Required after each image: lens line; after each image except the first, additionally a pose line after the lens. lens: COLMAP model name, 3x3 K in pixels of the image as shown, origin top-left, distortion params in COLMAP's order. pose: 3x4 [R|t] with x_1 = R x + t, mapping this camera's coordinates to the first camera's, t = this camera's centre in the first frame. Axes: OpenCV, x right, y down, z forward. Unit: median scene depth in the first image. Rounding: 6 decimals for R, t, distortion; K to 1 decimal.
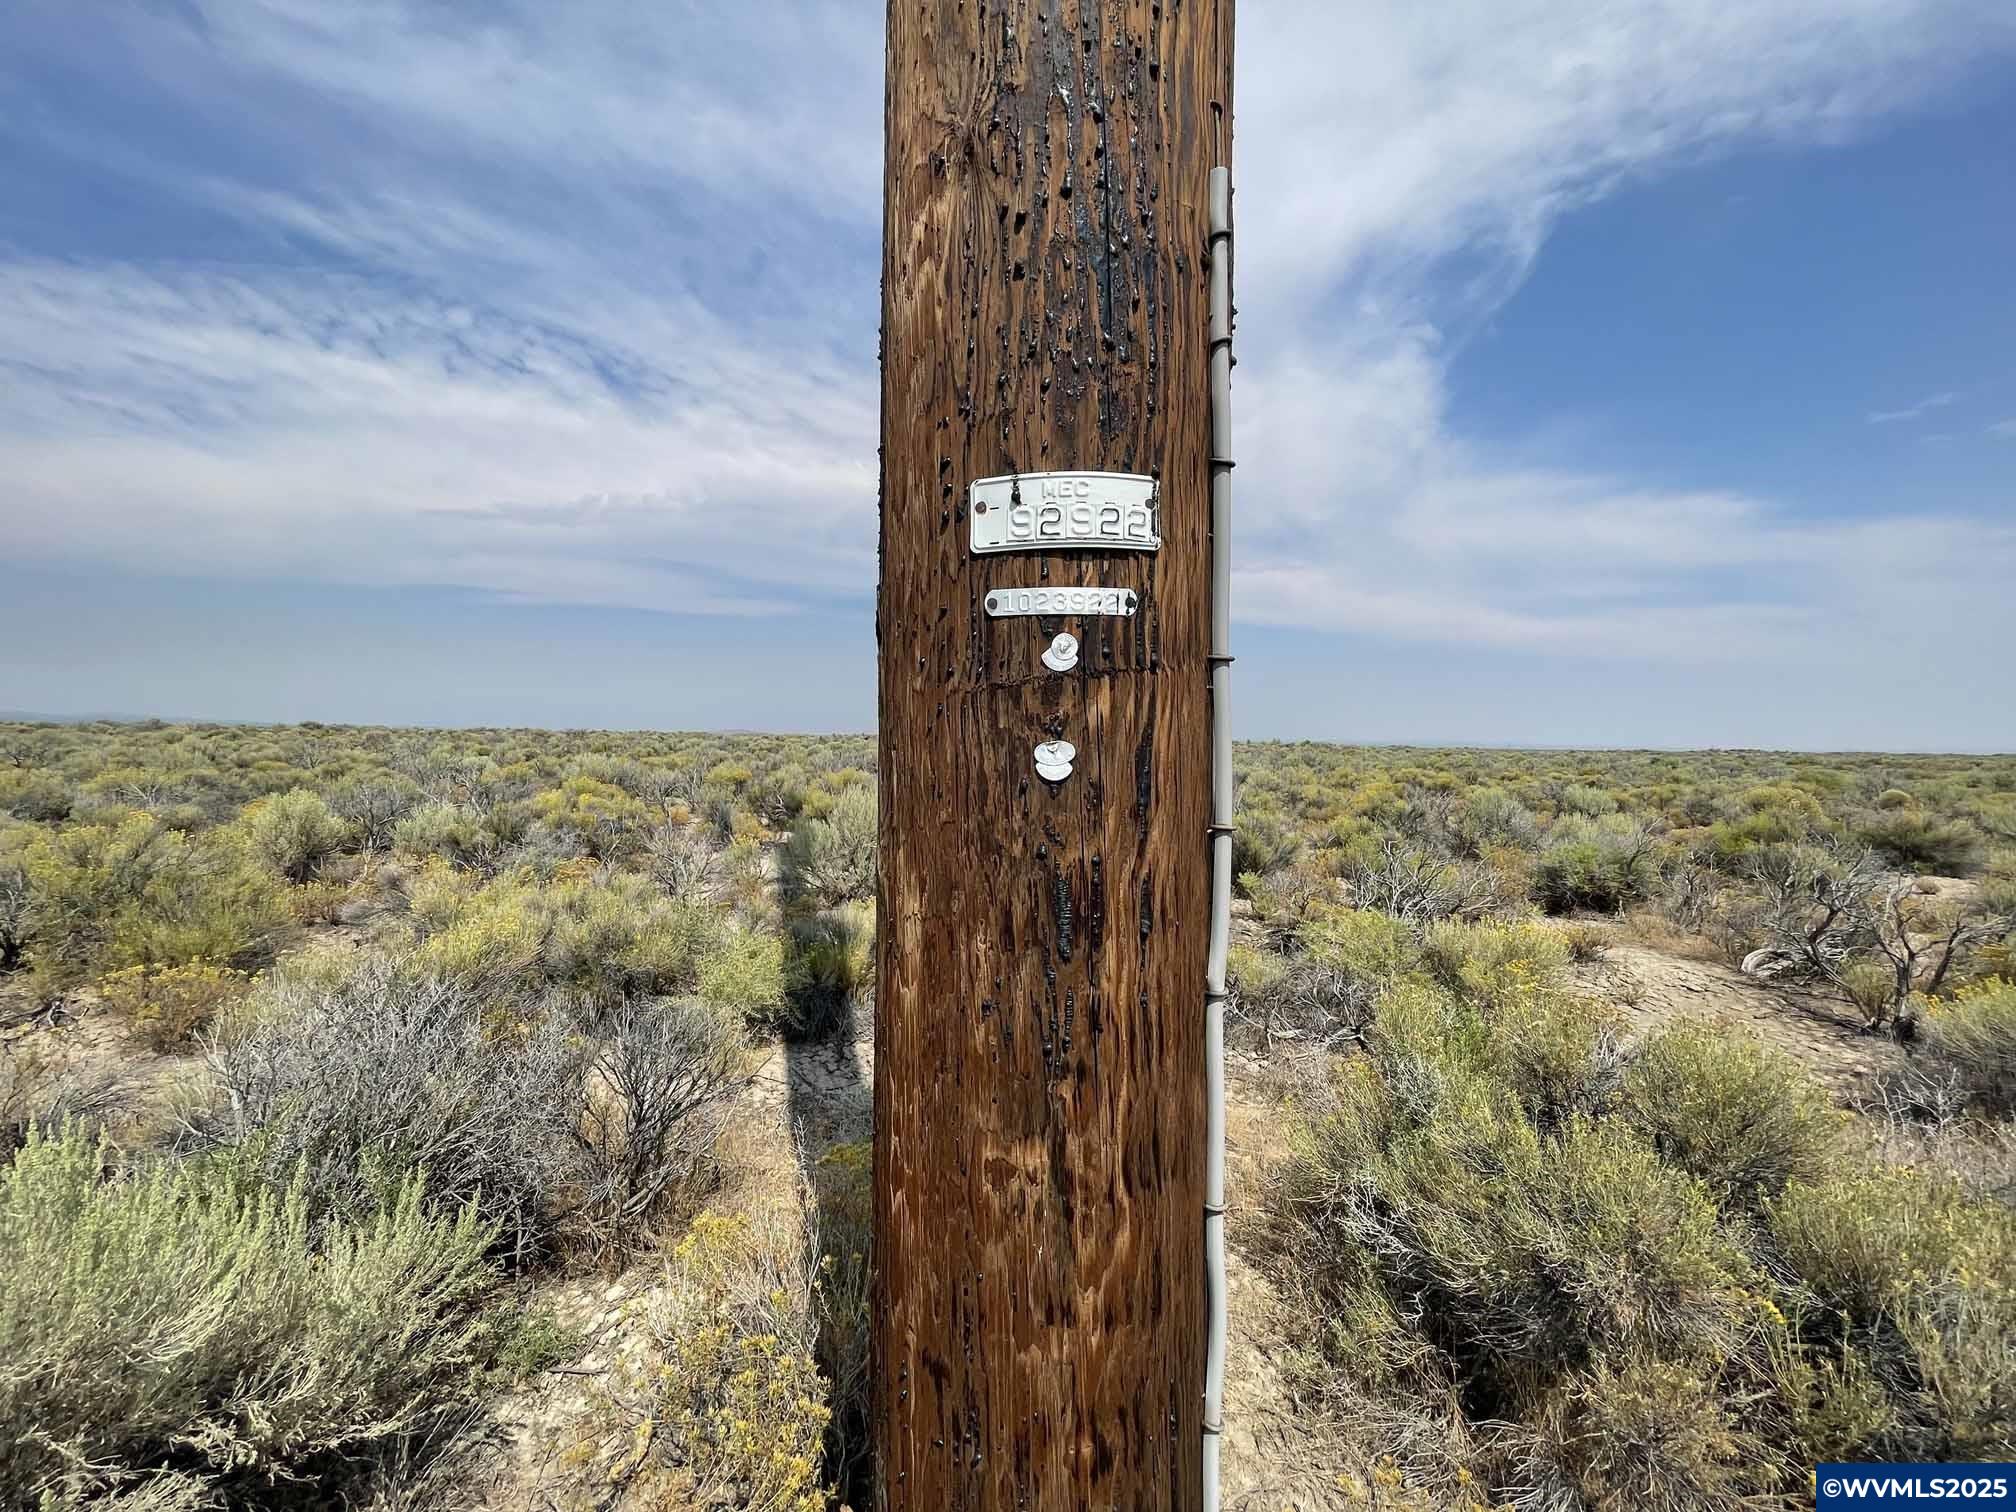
lens RADIAL K [[822.3, 0, 1000.4], [0, 822.3, 754.3], [0, 0, 1]] dist [0.000298, -0.000978]
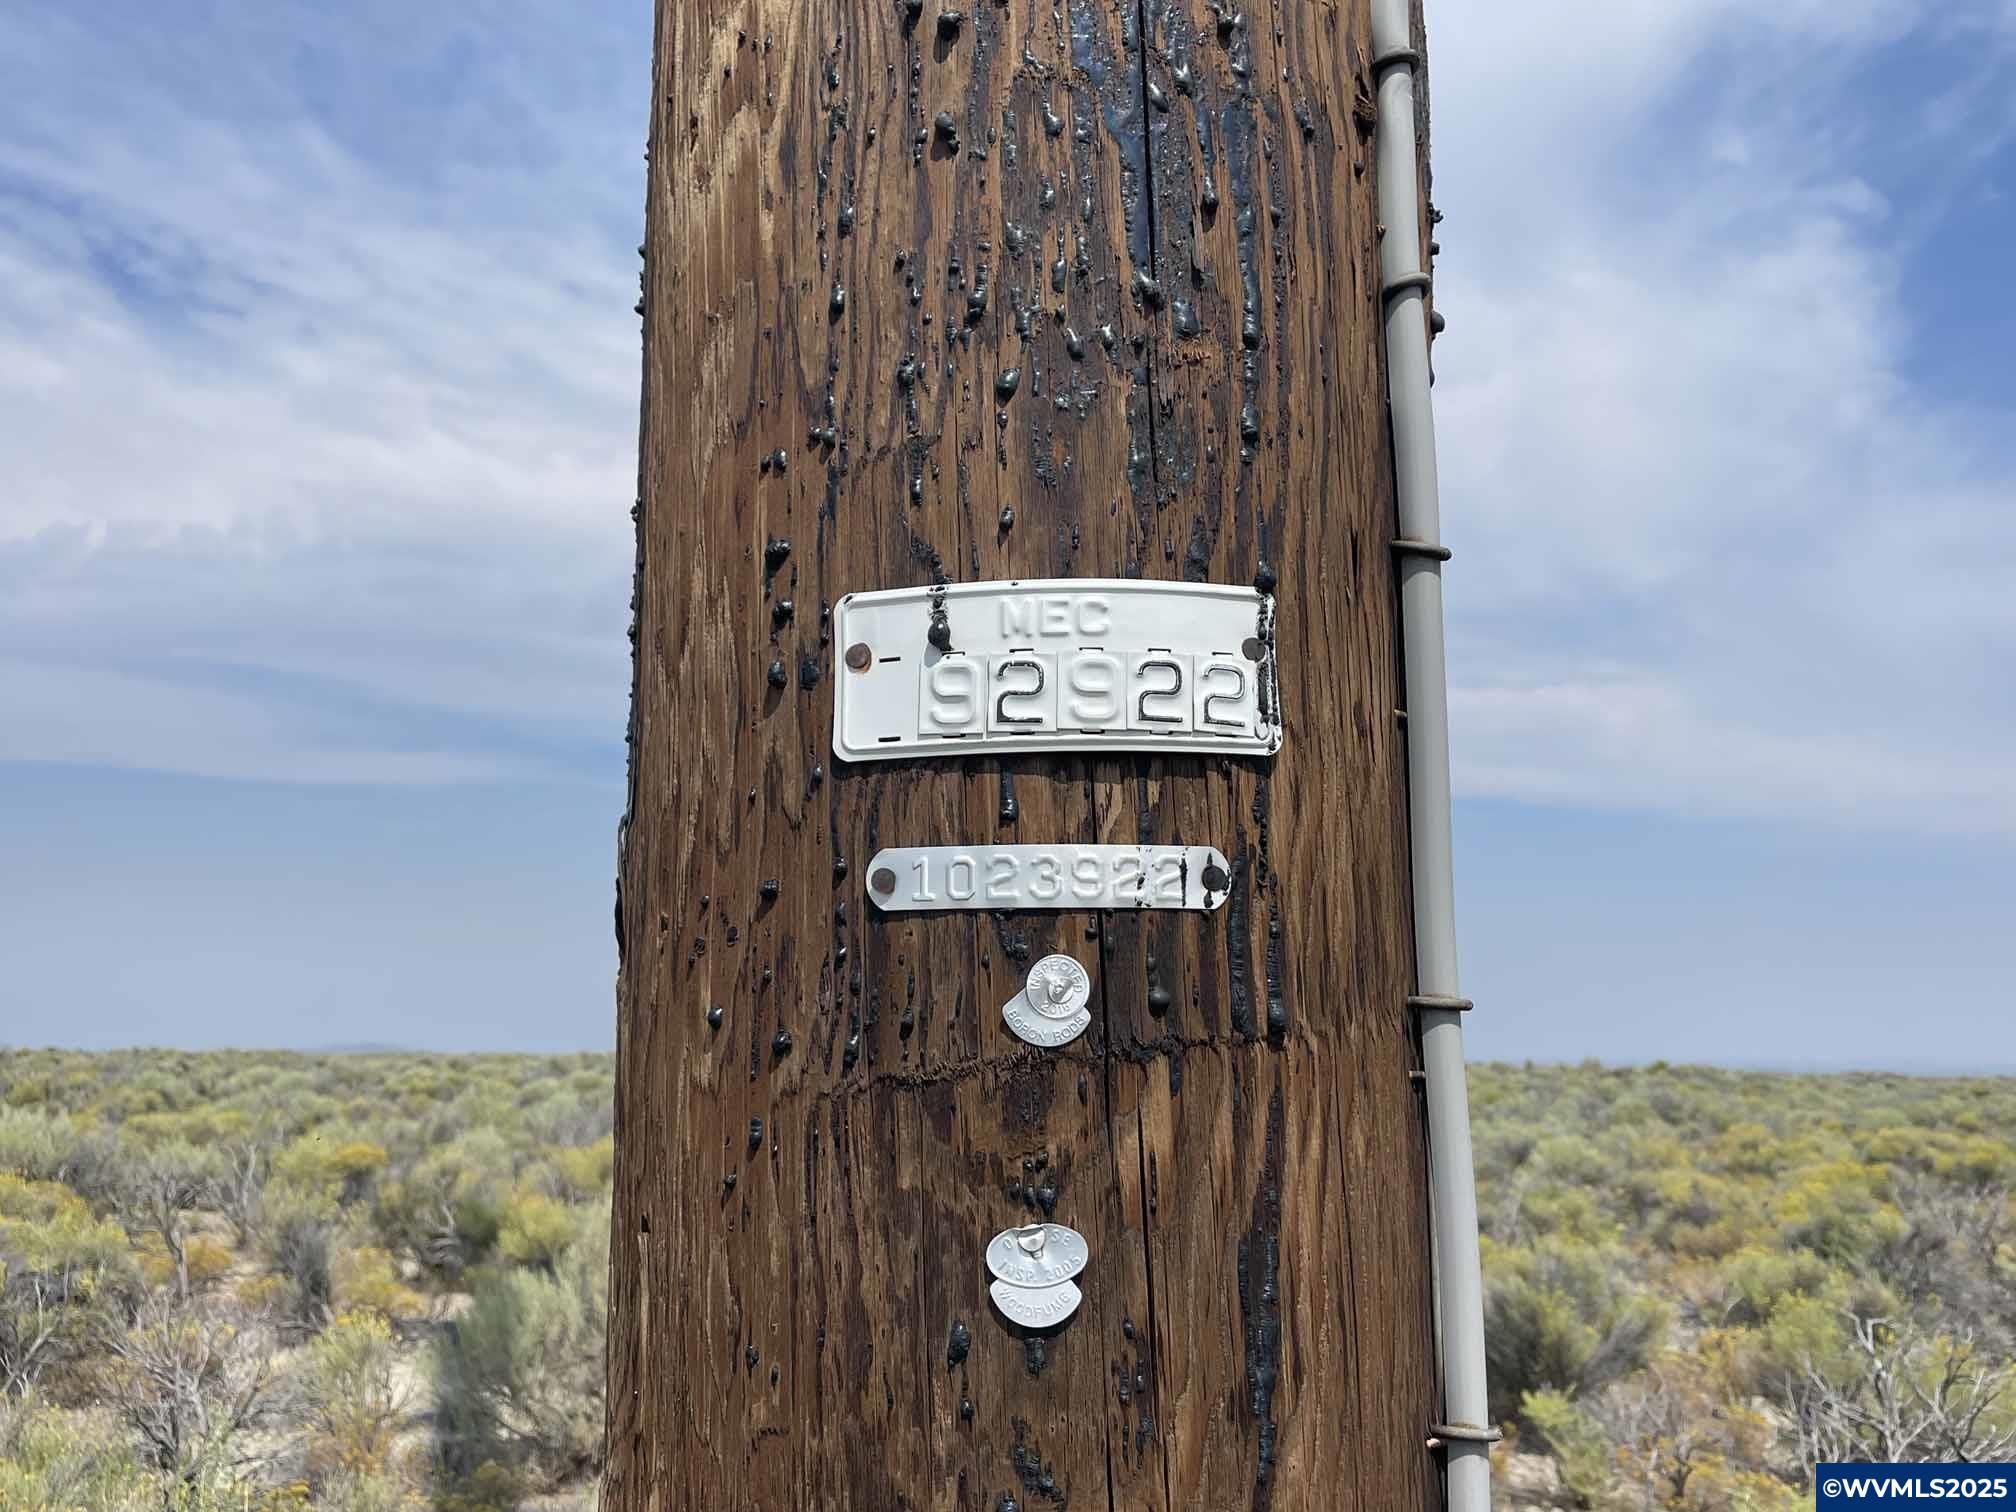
lens RADIAL K [[1827.0, 0, 1008.1], [0, 1827.0, 770.8], [0, 0, 1]] dist [0.091277, -0.113993]
pose [[0.999734, -0.003366, 0.022838, 0.031772], [0.007249, 0.985041, -0.172166, -0.078067], [-0.021917, 0.172286, 0.984803, 0.076012]]
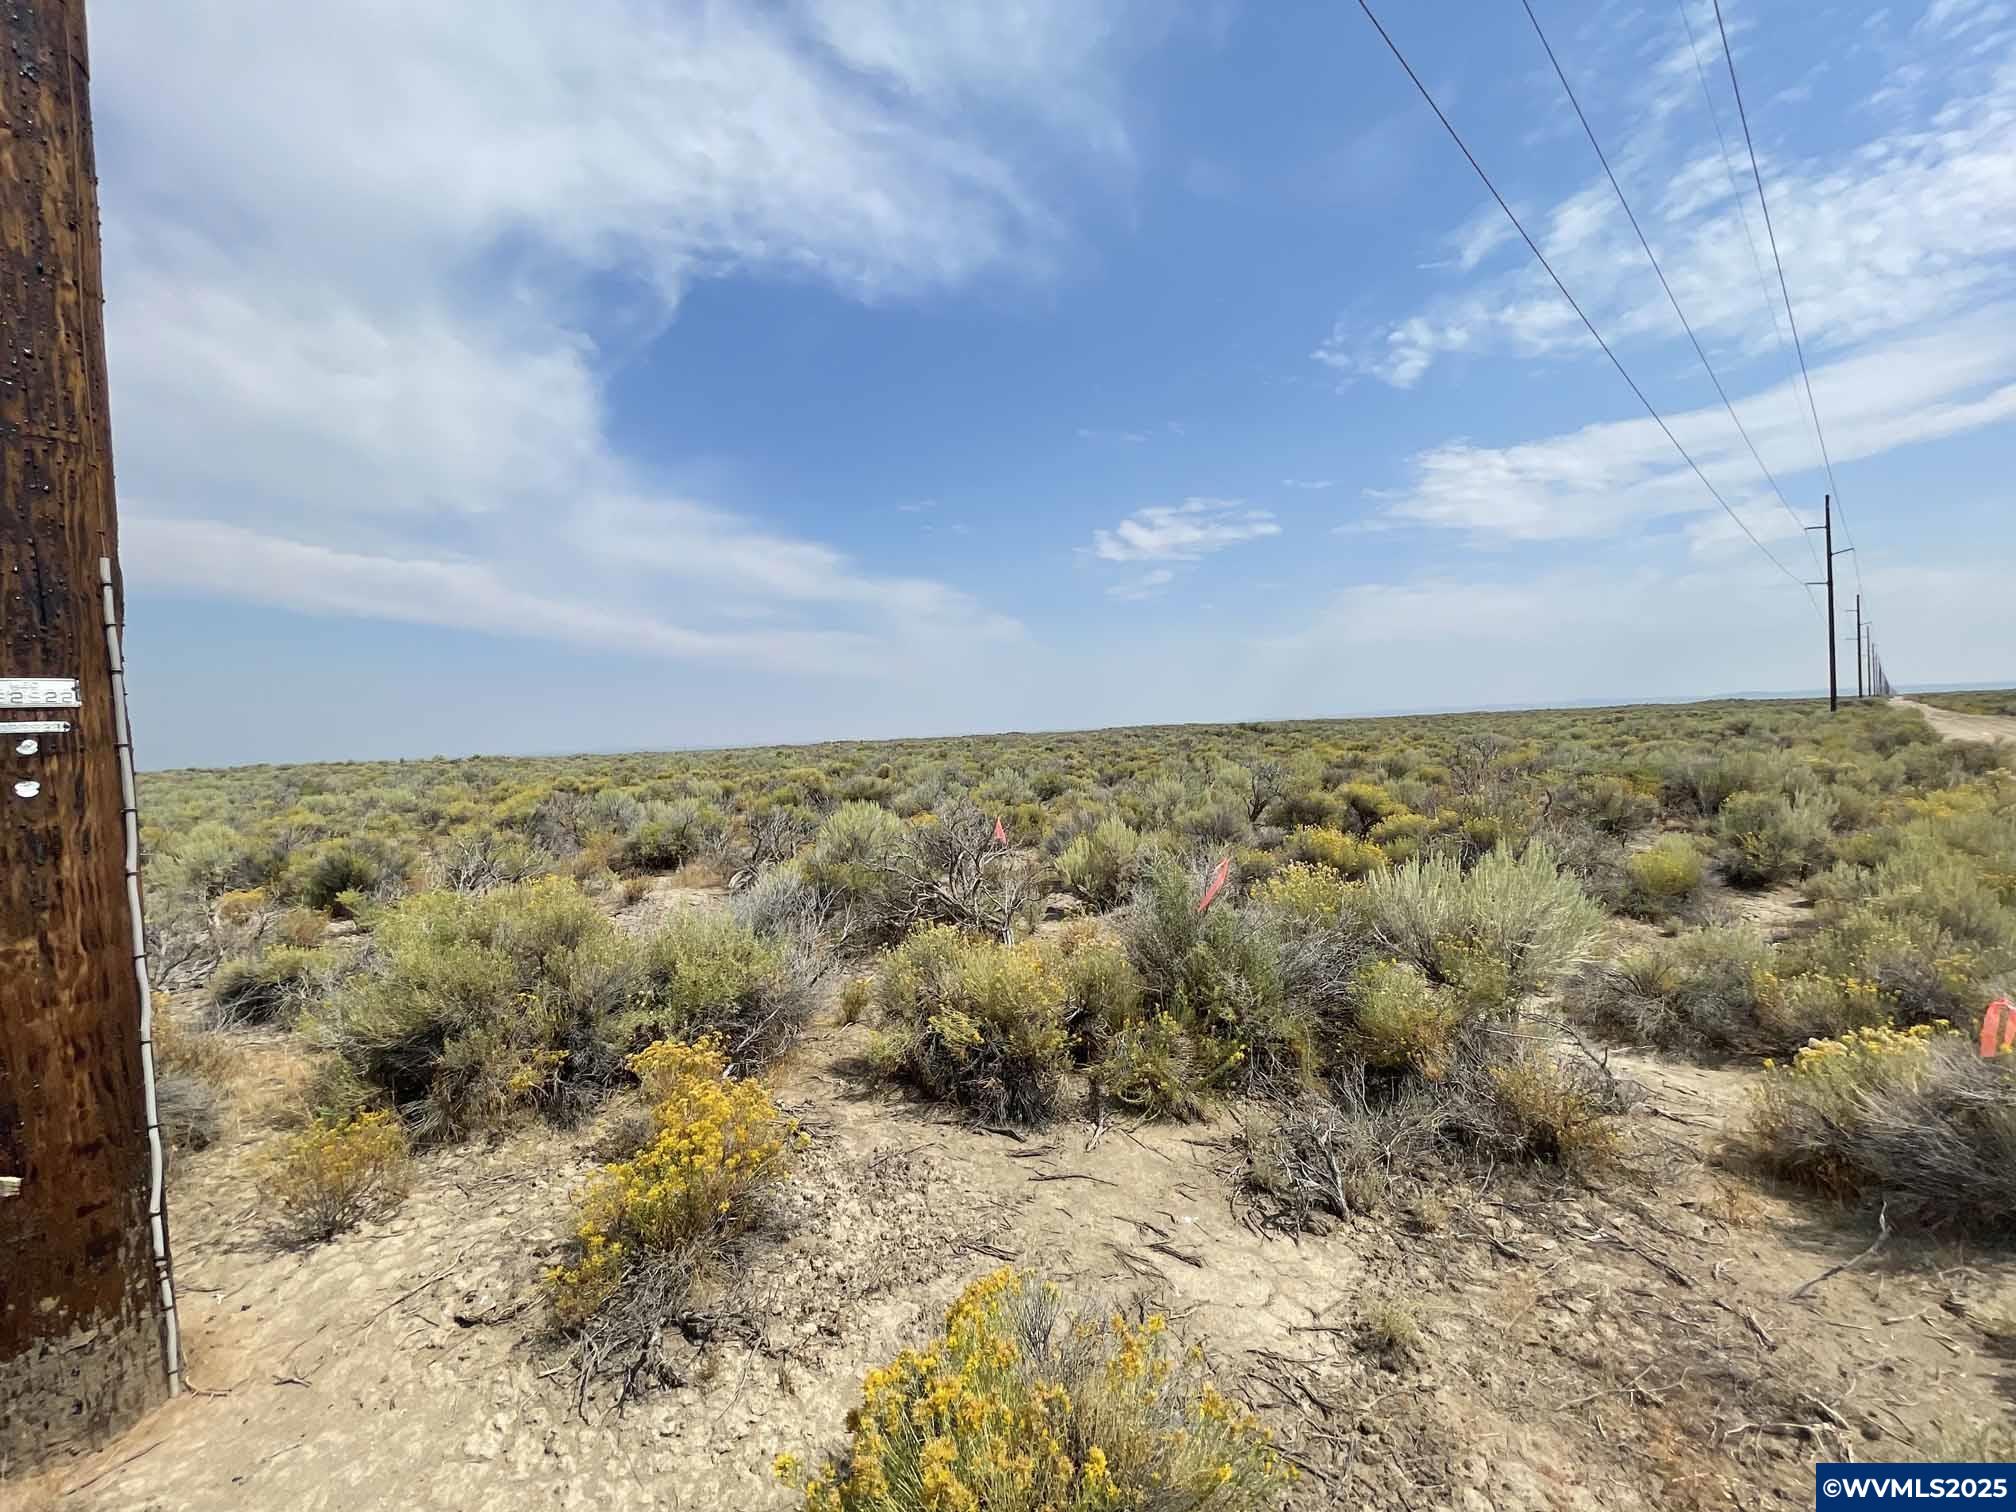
lens RADIAL K [[822.3, 0, 1000.4], [0, 822.3, 754.3], [0, 0, 1]] dist [0.000298, -0.000978]
pose [[0.605879, -0.057094, 0.793506, -0.118748], [0.063431, 0.997713, 0.023354, 0.030905], [-0.793024, 0.036183, 0.608115, -2.917125]]
